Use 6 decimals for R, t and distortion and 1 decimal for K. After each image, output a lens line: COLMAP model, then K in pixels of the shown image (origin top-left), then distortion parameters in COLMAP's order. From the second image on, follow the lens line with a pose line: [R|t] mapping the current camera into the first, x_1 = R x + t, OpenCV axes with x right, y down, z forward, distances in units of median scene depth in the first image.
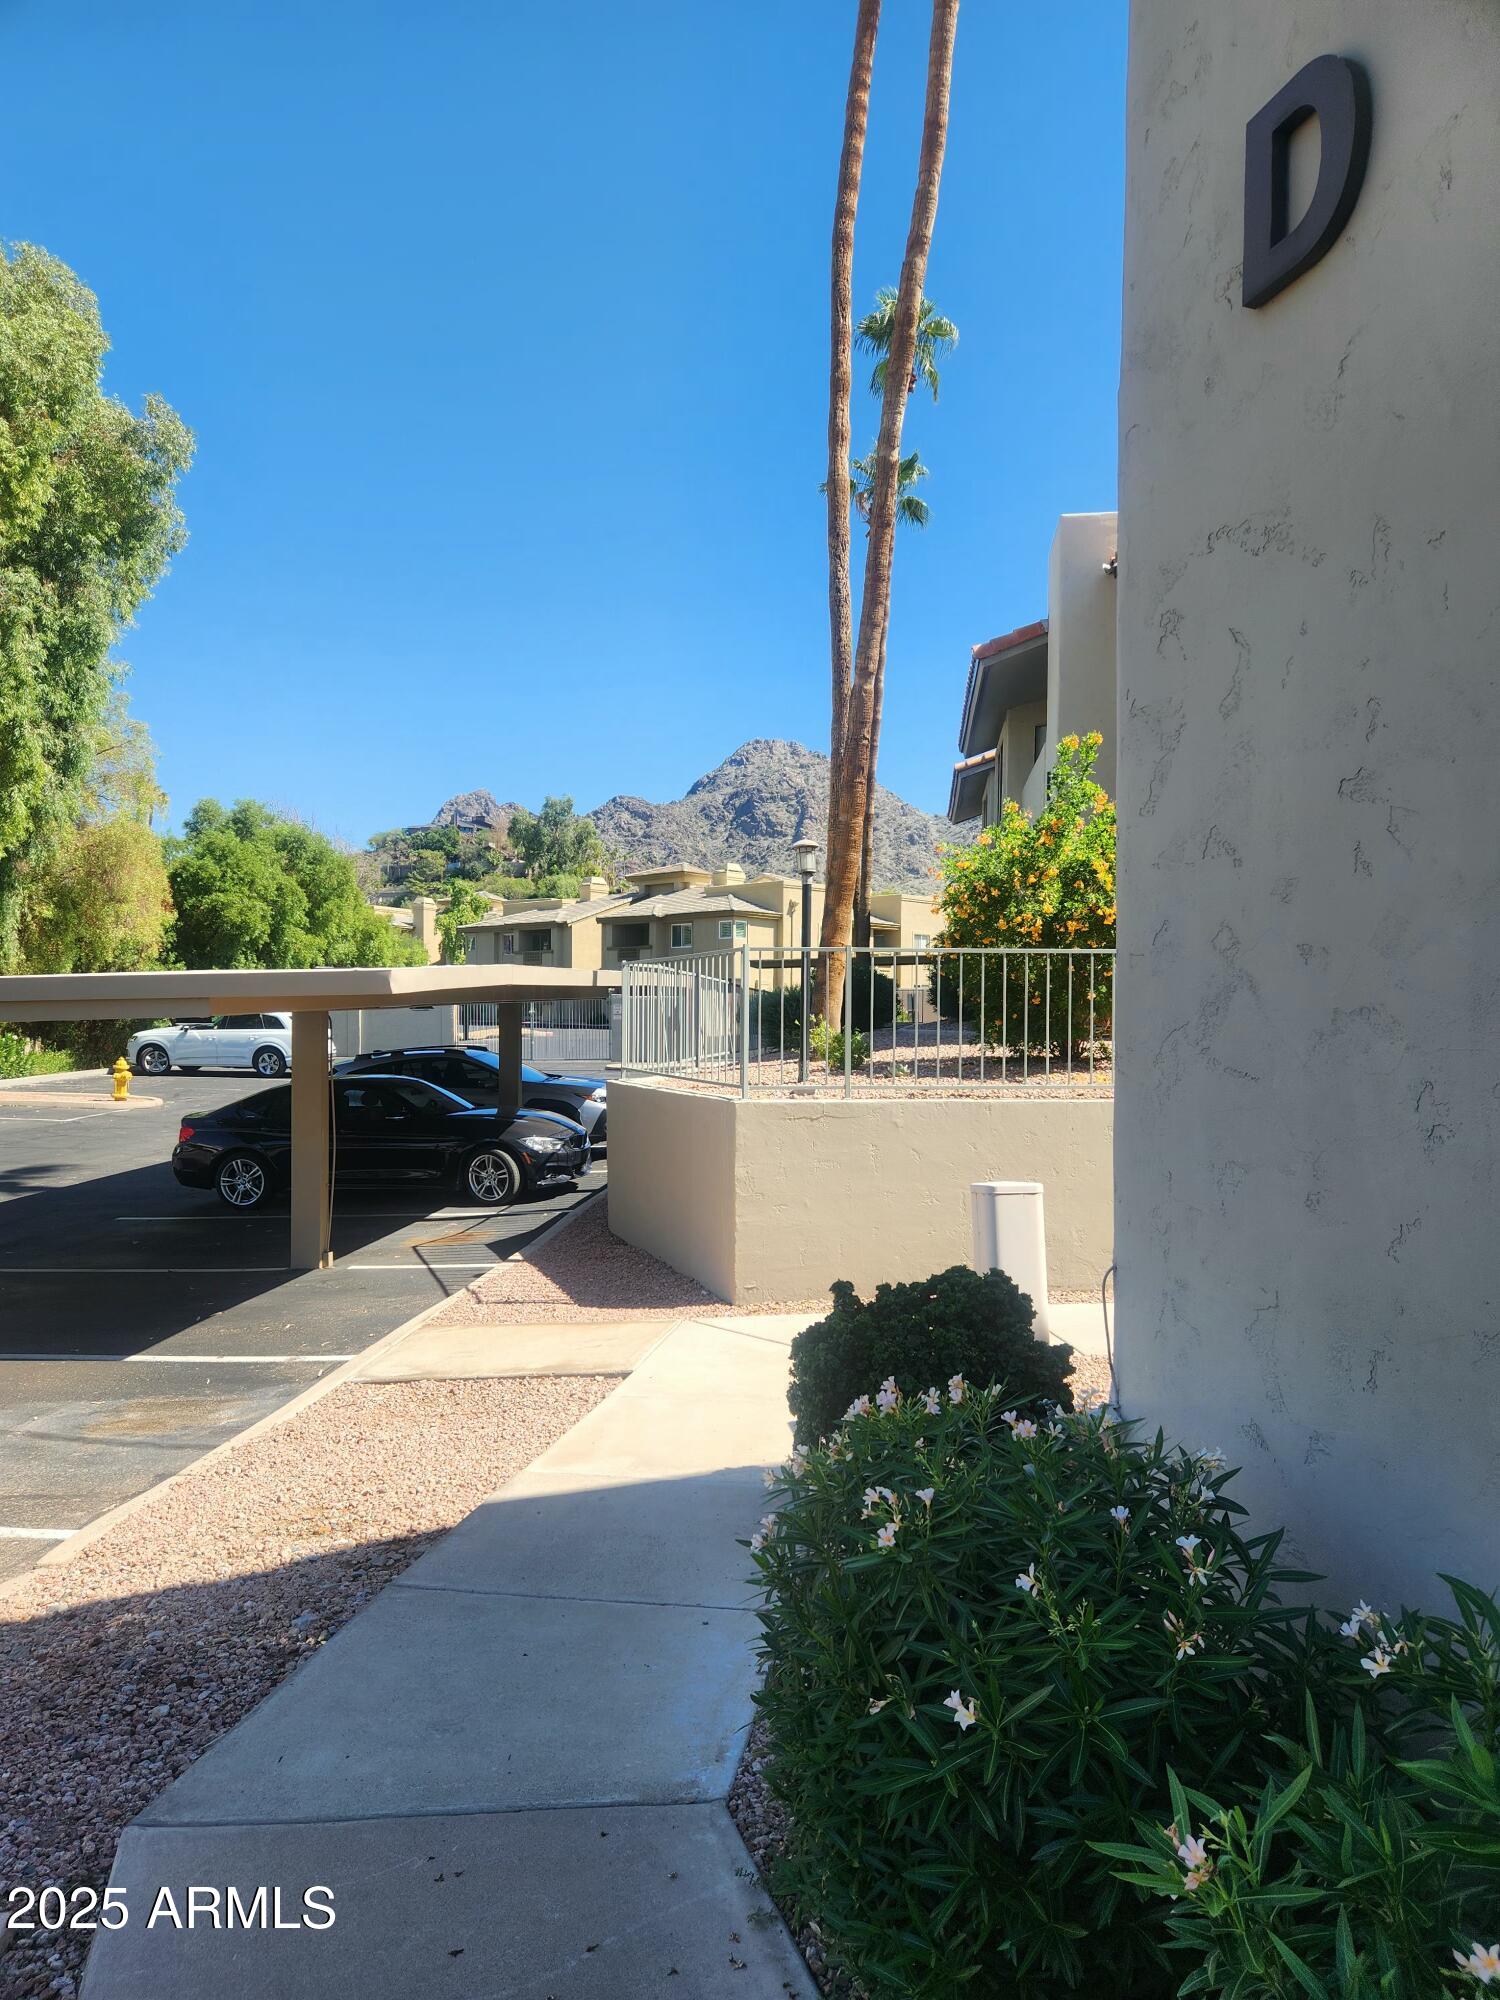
lens RADIAL K [[1337.6, 0, 801.8], [0, 1337.6, 1034.6], [0, 0, 1]] dist [0.041388, -0.062616]
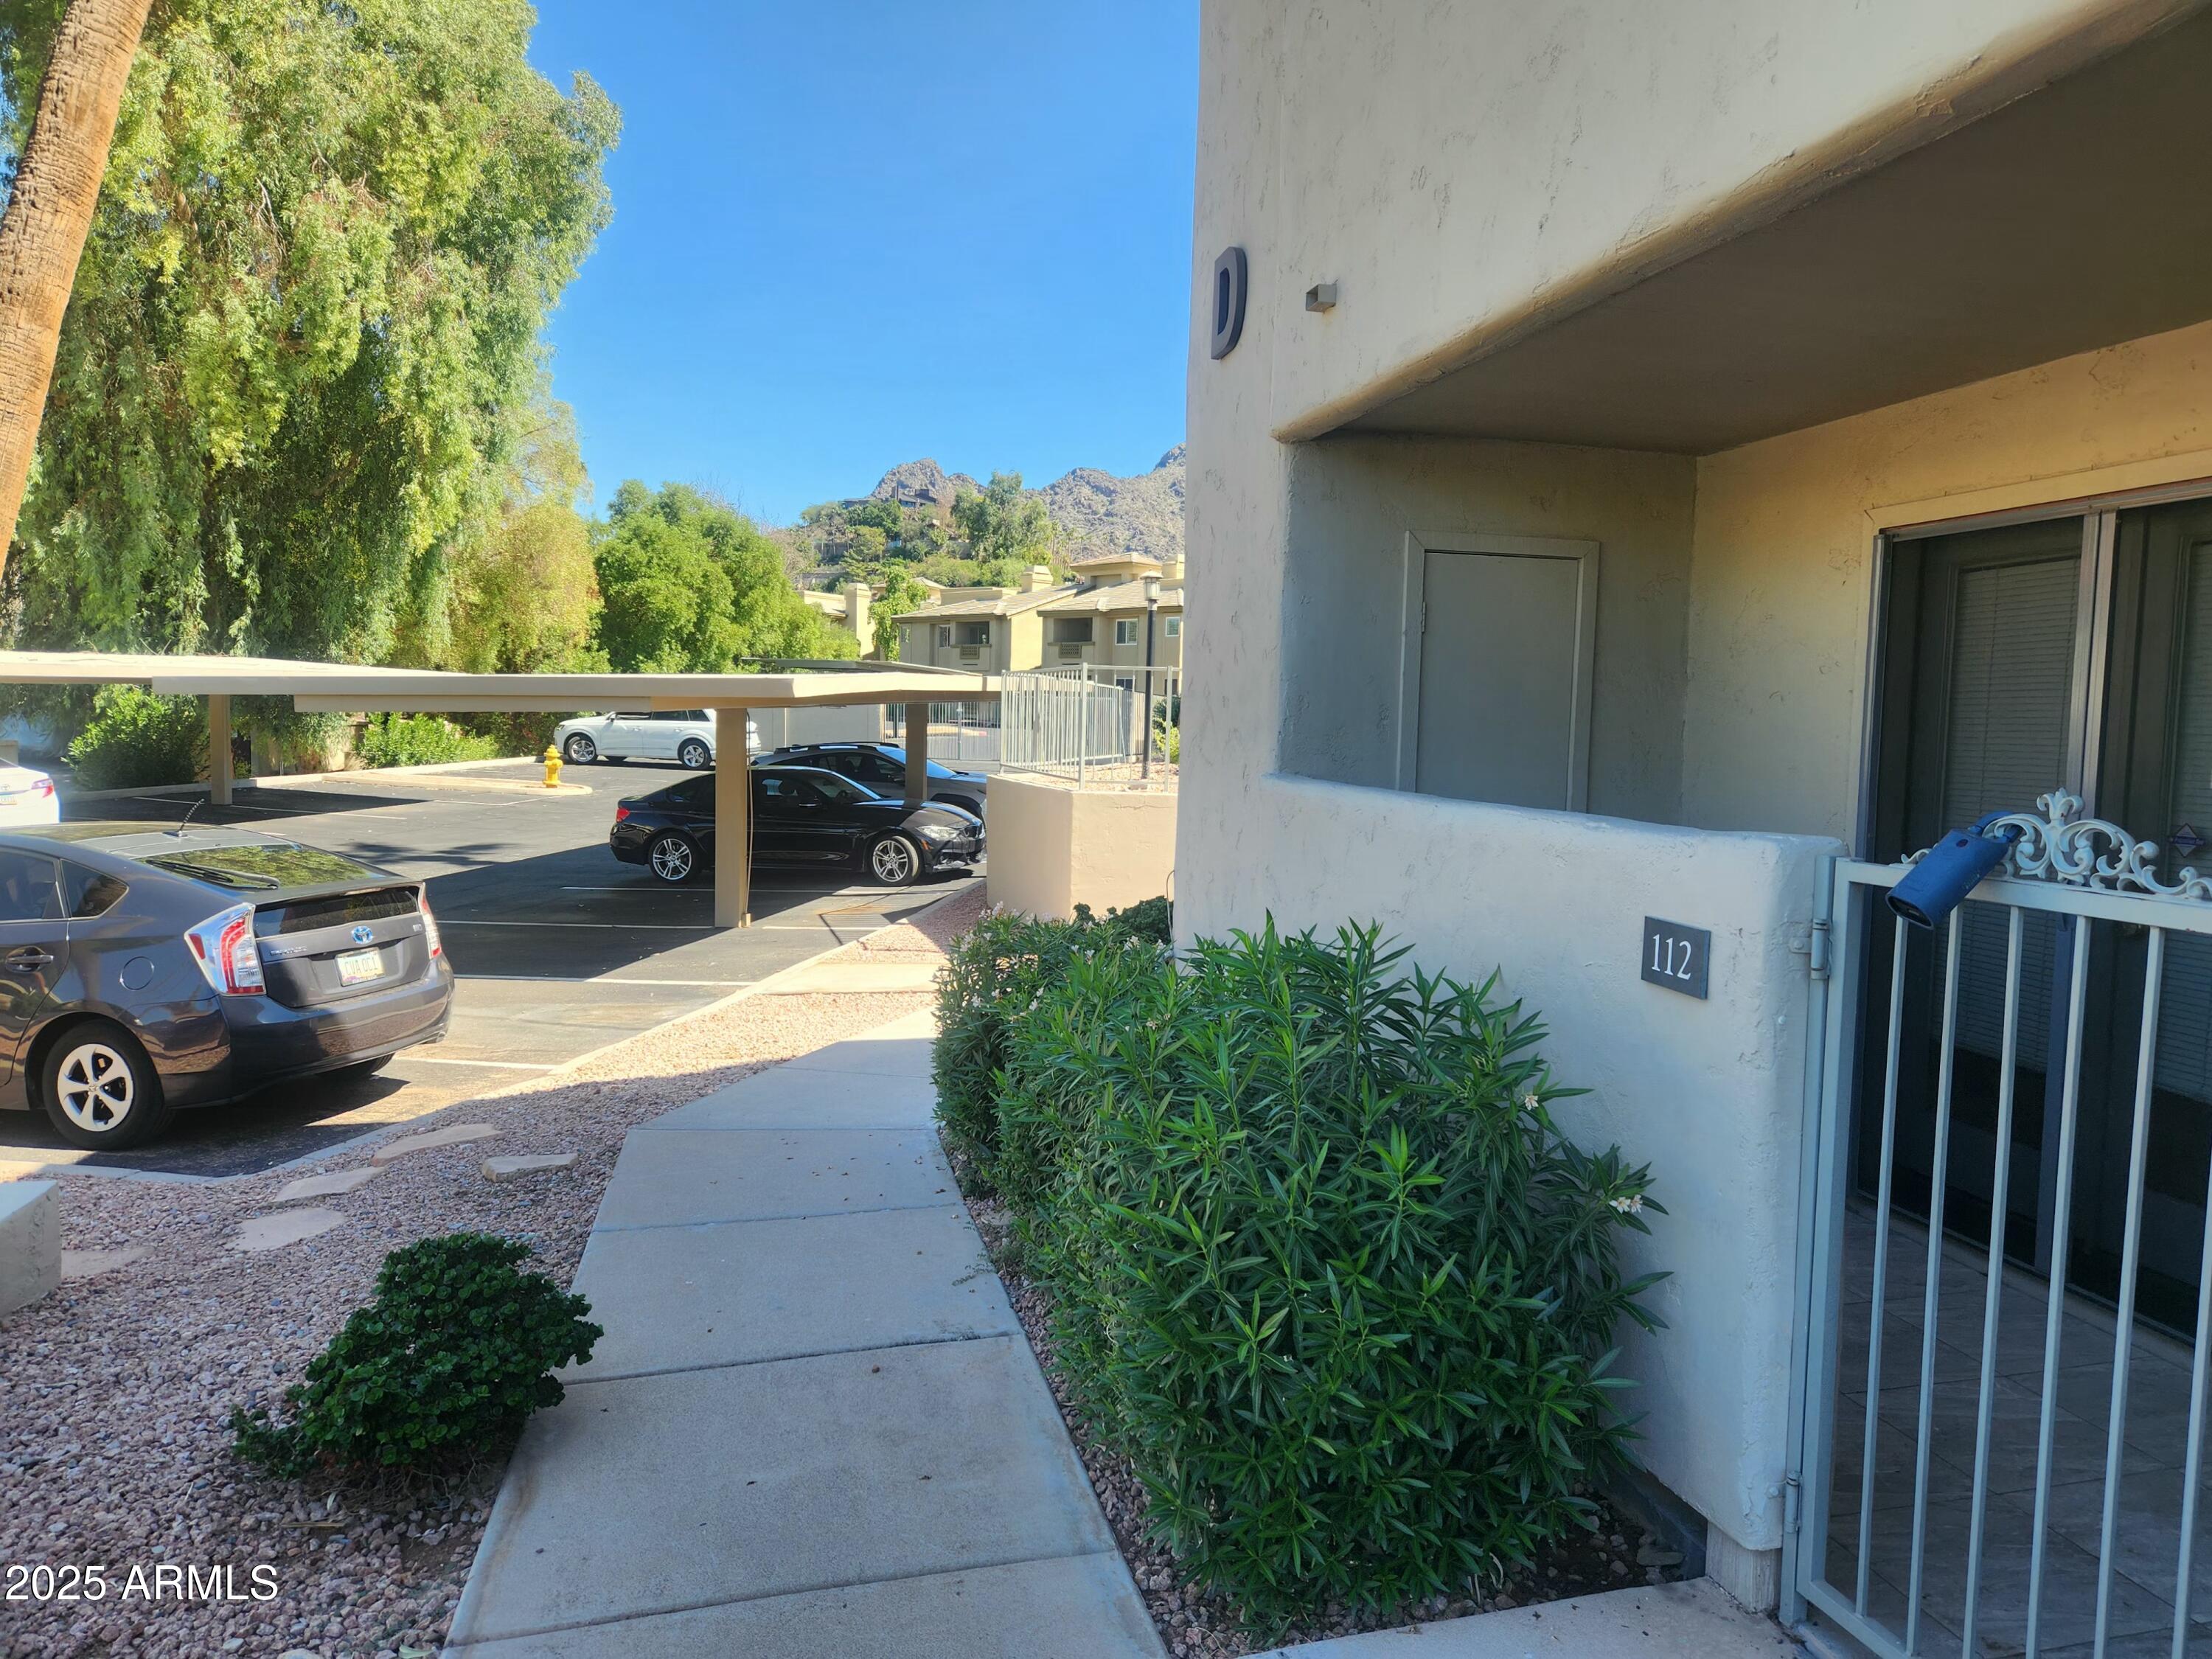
lens RADIAL K [[1484.8, 0, 1232.0], [0, 1484.8, 835.1], [0, 0, 1]] dist [0.001190, -0.005409]
pose [[0.999231, 0.027669, -0.027798, 0.032441], [-0.025854, 0.997638, 0.063645, -0.000148], [0.029494, -0.062877, 0.997585, -0.085008]]
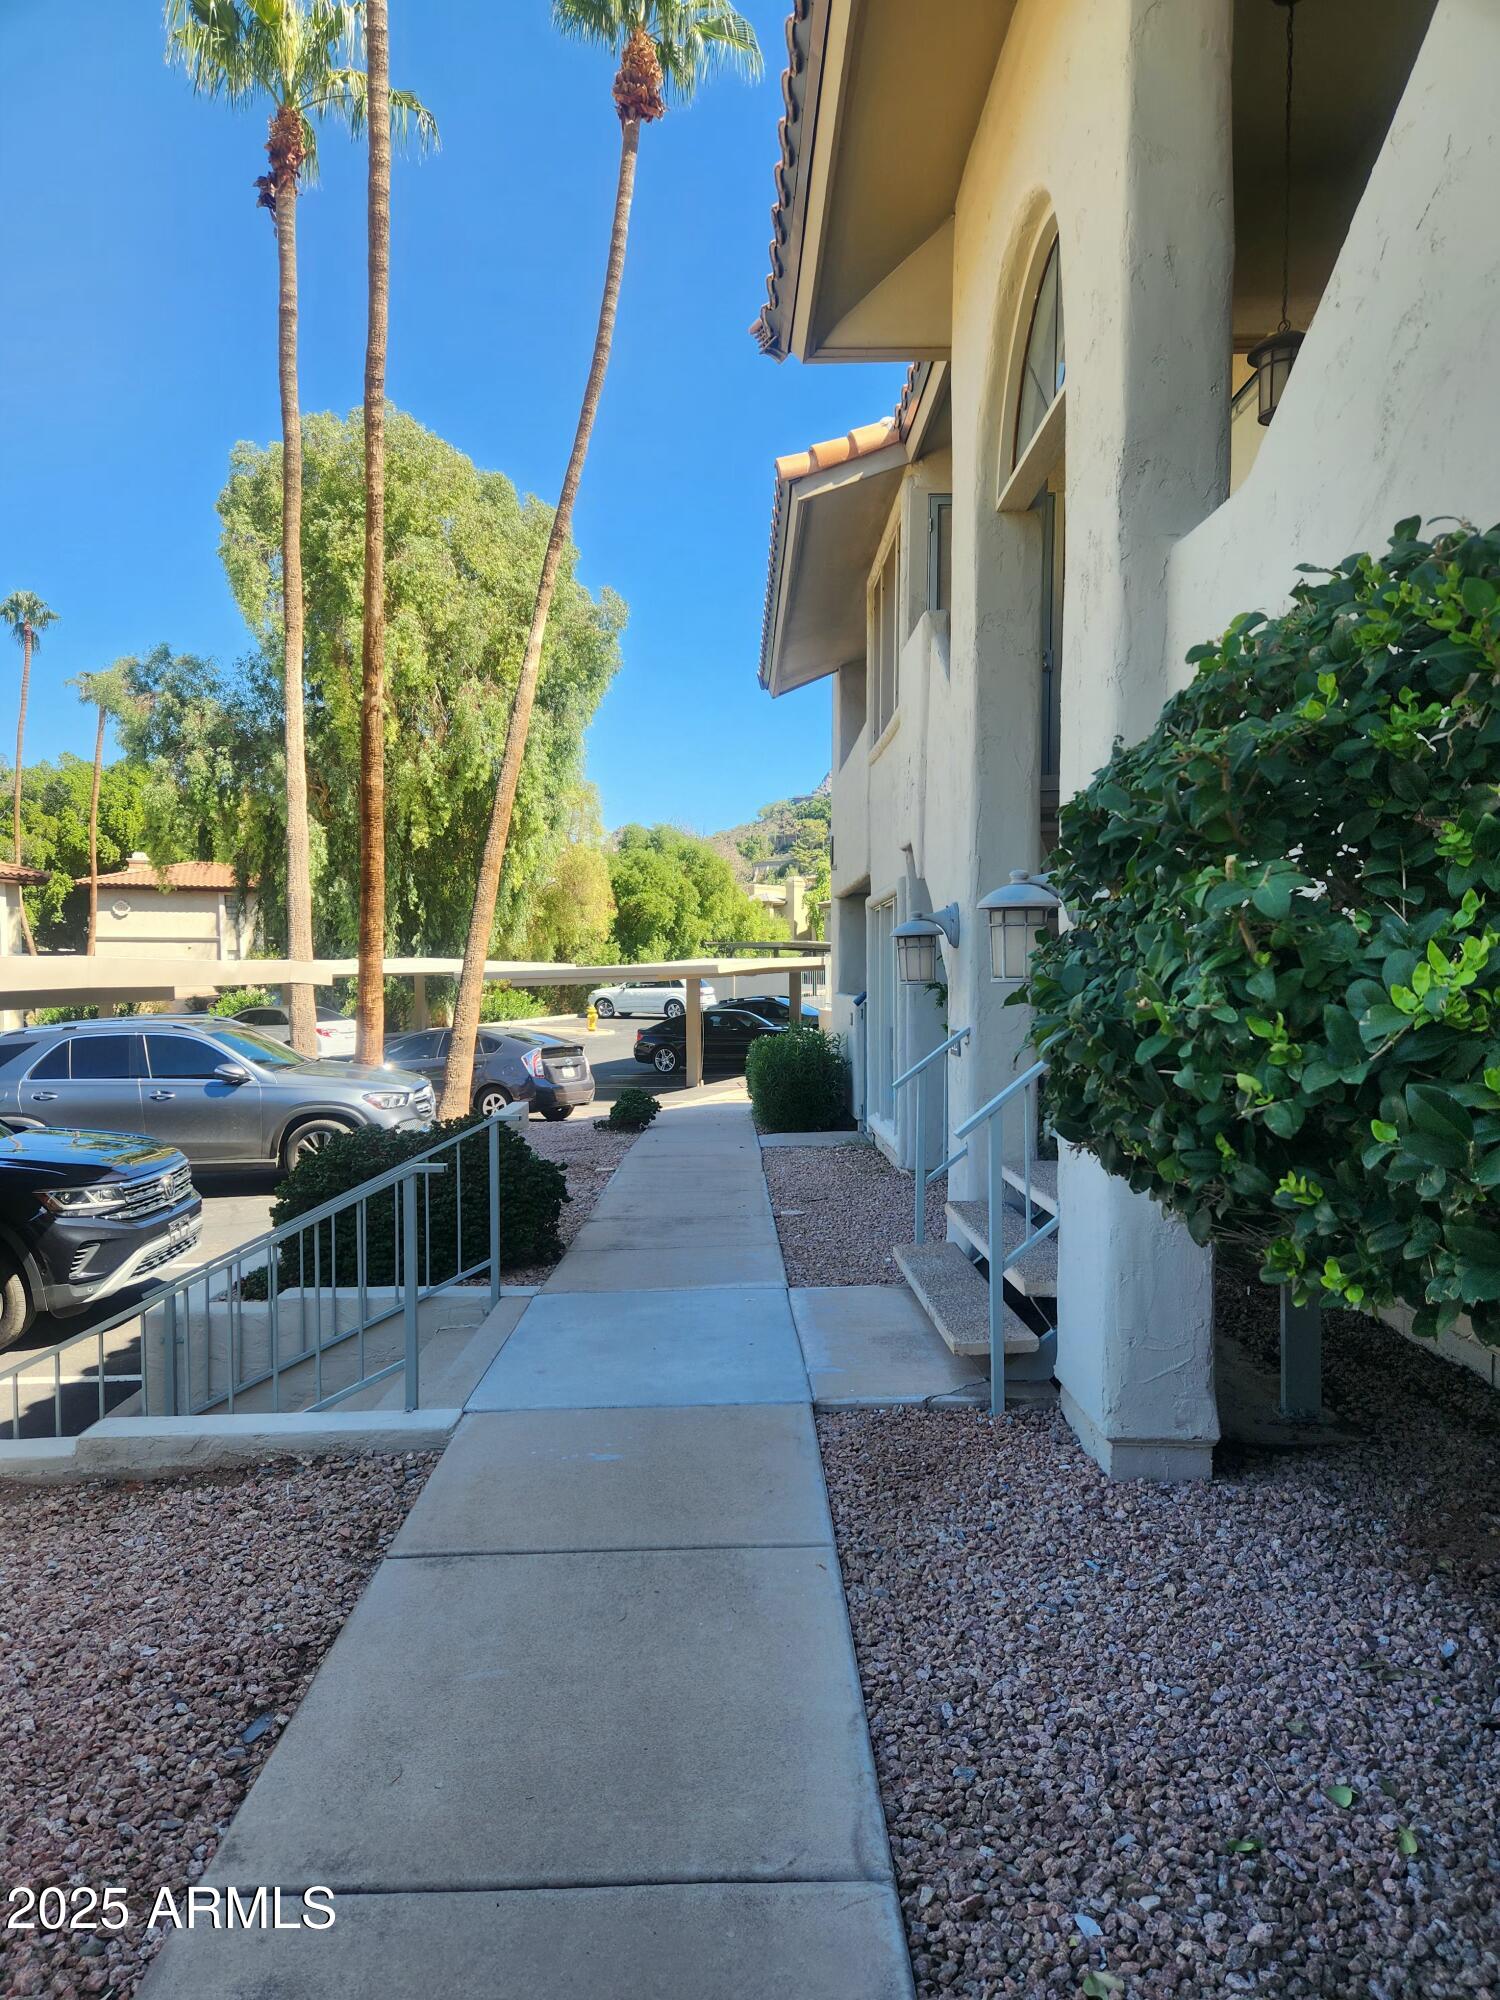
lens RADIAL K [[1342.5, 0, 750.0], [0, 1342.5, 1000.0], [0, 0, 1]] dist [0.001190, -0.005409]
pose [[0.949628, -0.001470, -0.313376, 0.145208], [0.002842, 0.999988, 0.003922, 0.003569], [0.313366, -0.004615, 0.949621, -0.375460]]
